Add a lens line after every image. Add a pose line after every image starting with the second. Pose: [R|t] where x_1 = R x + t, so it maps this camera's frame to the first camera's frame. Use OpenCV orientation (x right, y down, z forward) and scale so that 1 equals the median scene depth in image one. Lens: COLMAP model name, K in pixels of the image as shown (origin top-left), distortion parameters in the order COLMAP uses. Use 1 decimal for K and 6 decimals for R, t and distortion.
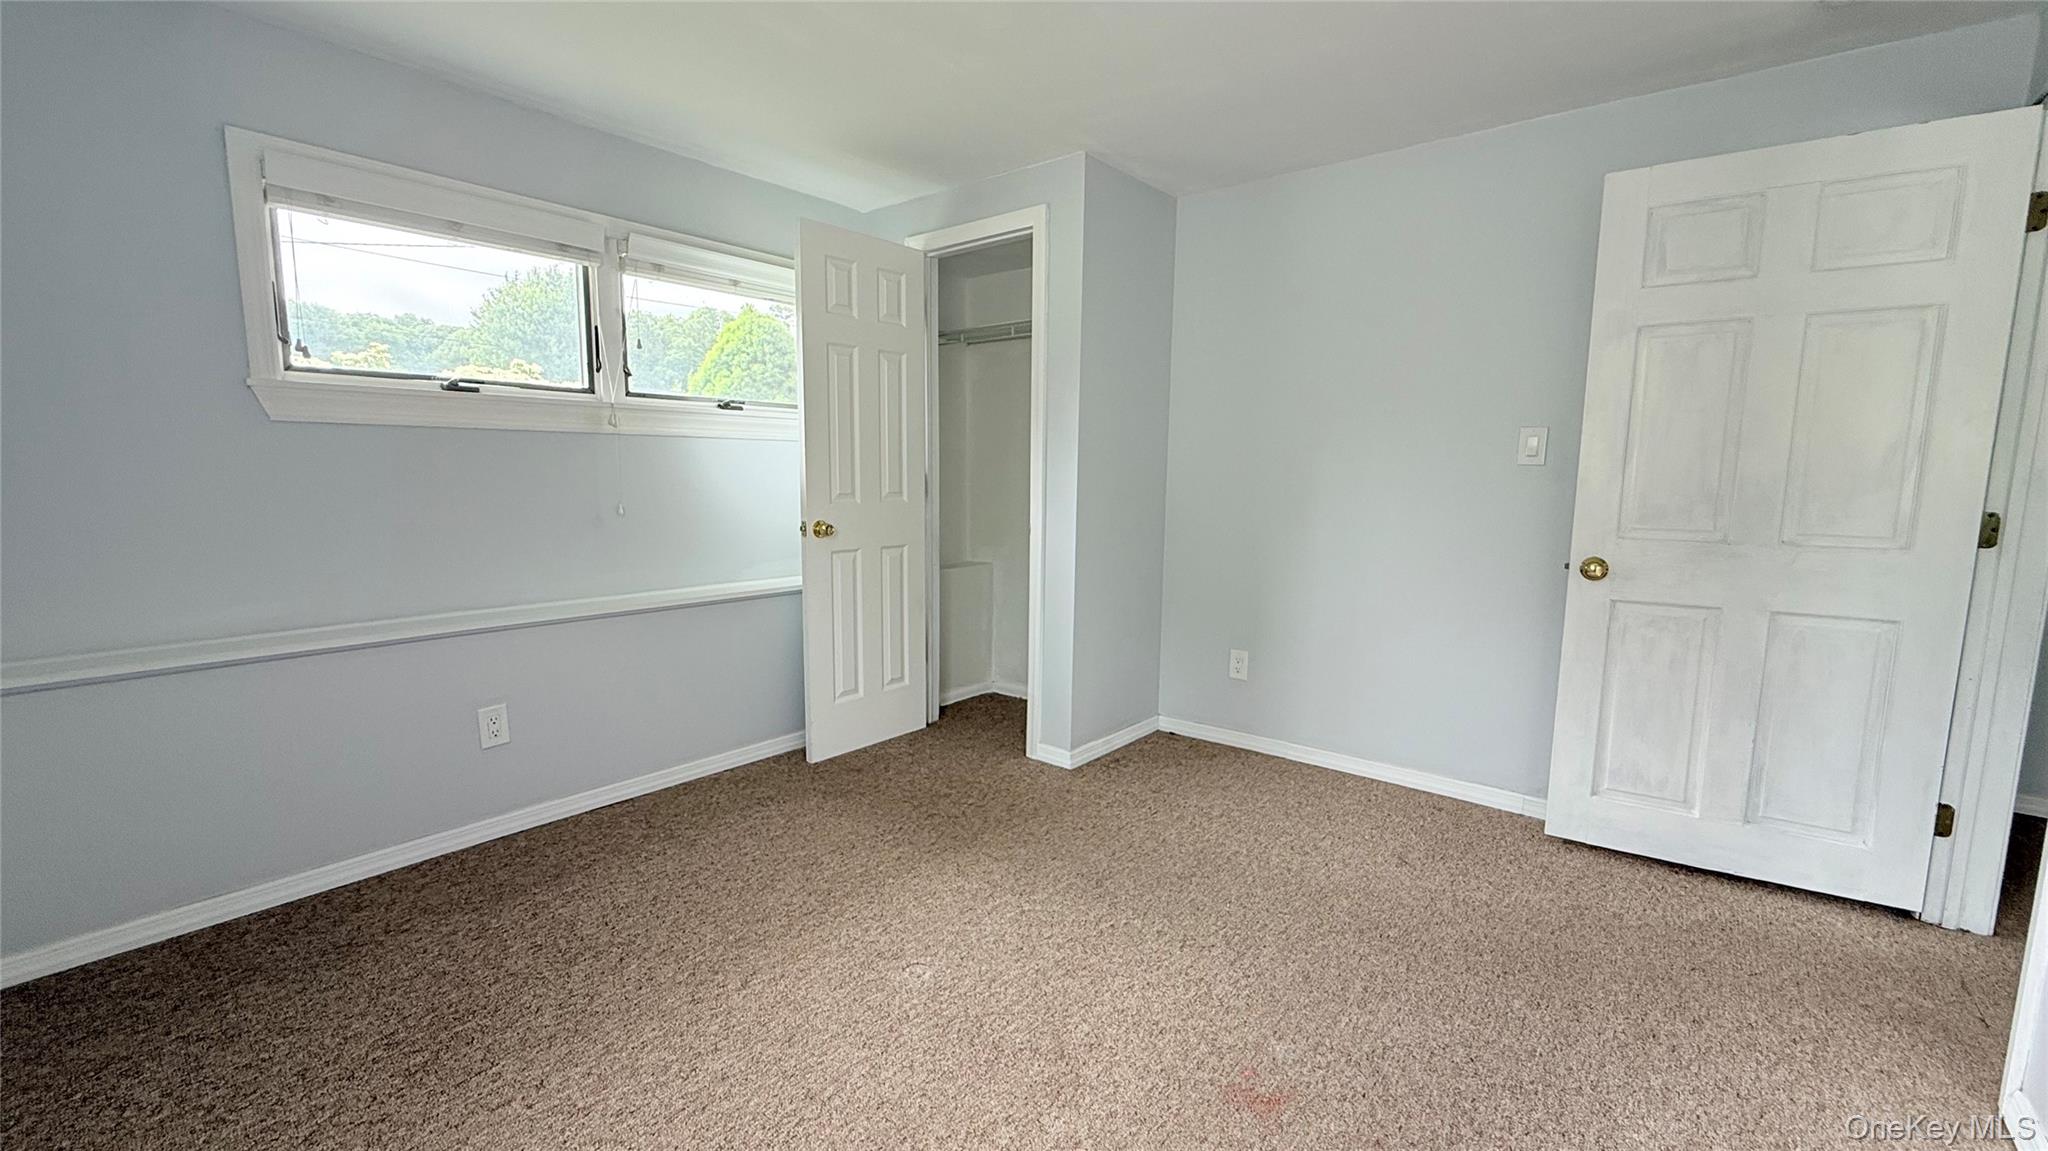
lens RADIAL K [[838.1, 0, 1024.0], [0, 838.1, 575.5], [0, 0, 1]] dist [0.000594, 0.000037]
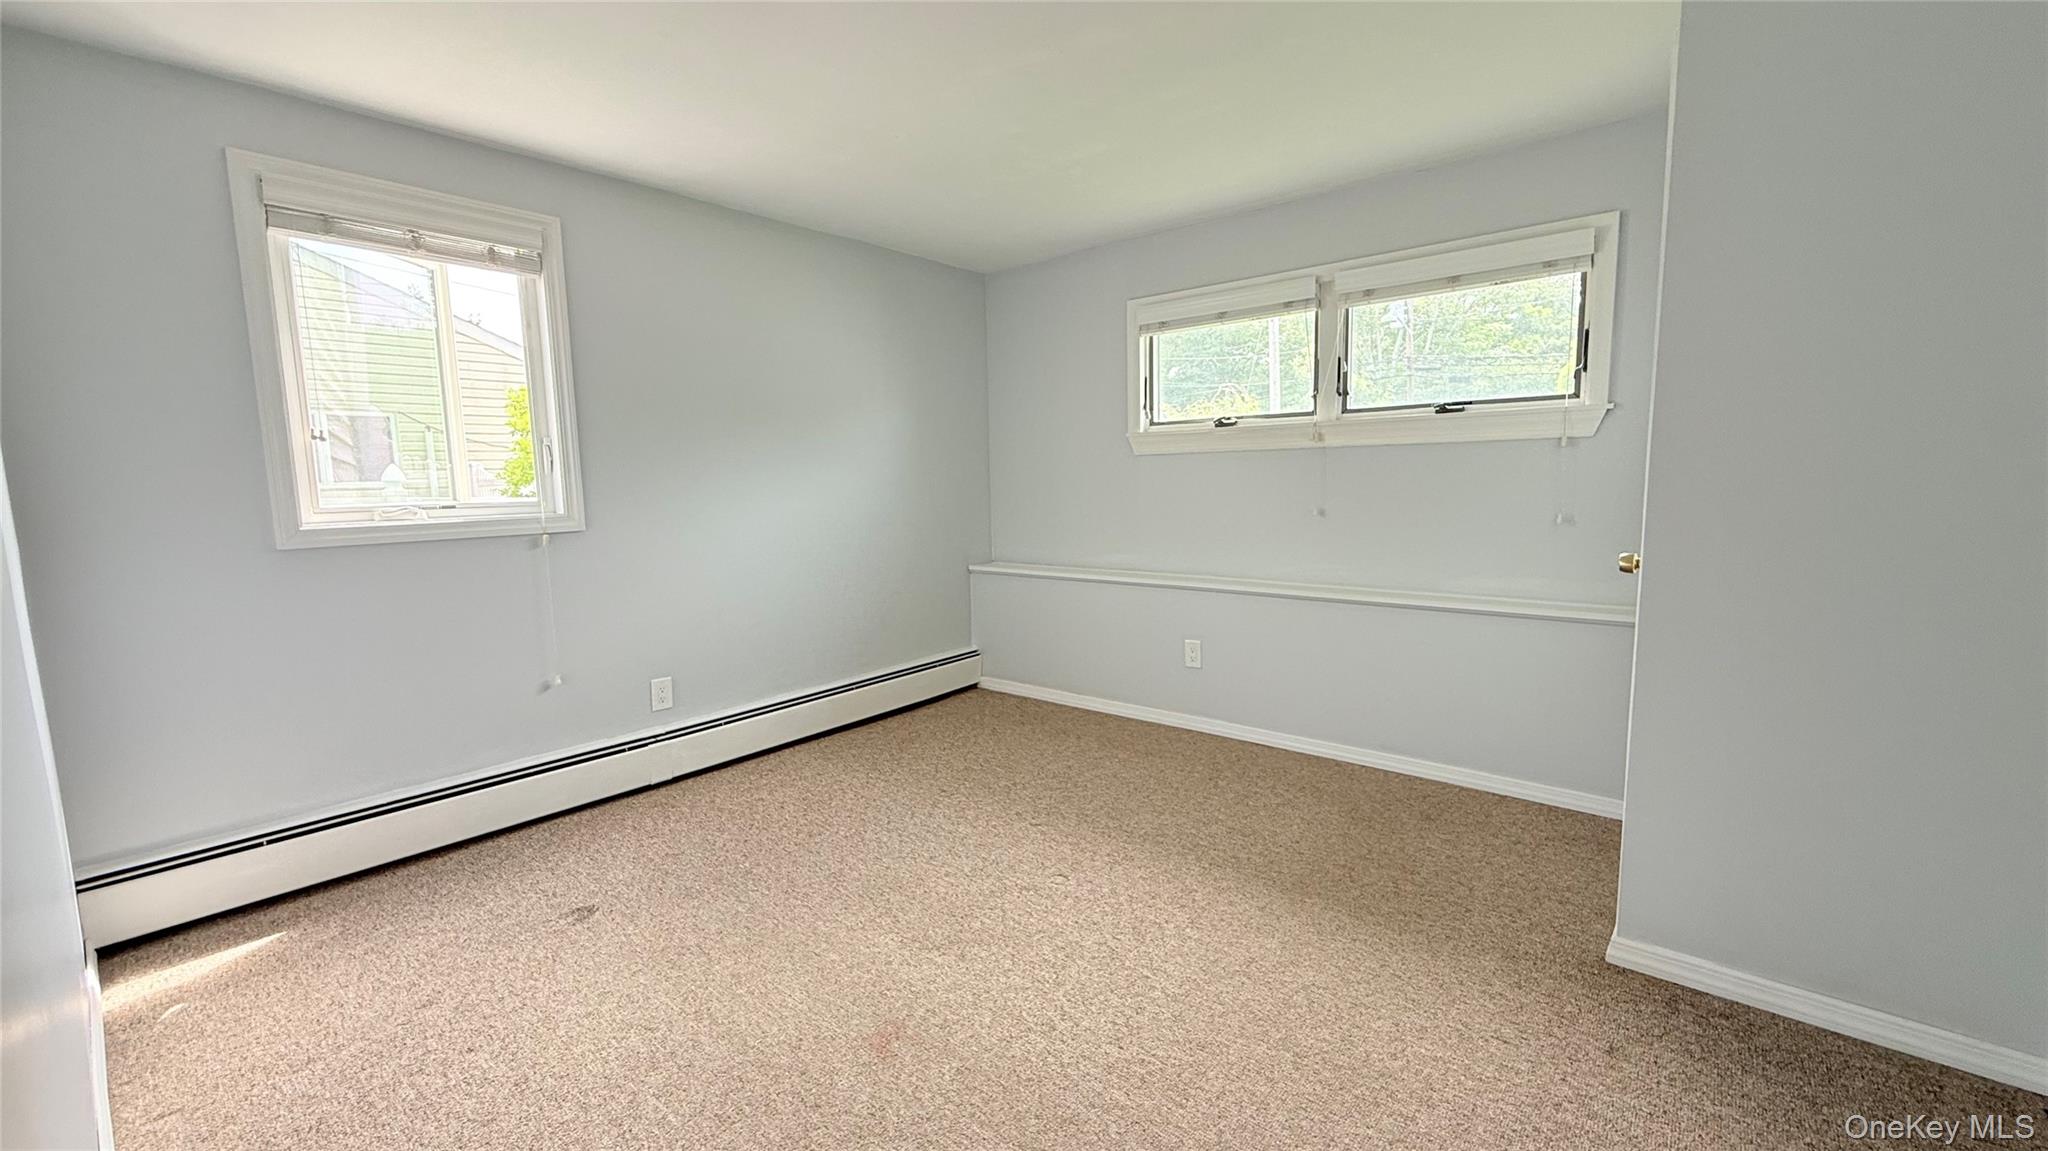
lens RADIAL K [[817.4, 0, 1020.0], [0, 817.4, 575.2], [0, 0, 1]] dist [0.001150, 0.000045]
pose [[-0.030807, 0.099474, -0.994563, 0.712146], [-0.116084, 0.987946, 0.102408, -0.060910], [0.992762, 0.118608, -0.018888, 0.638112]]
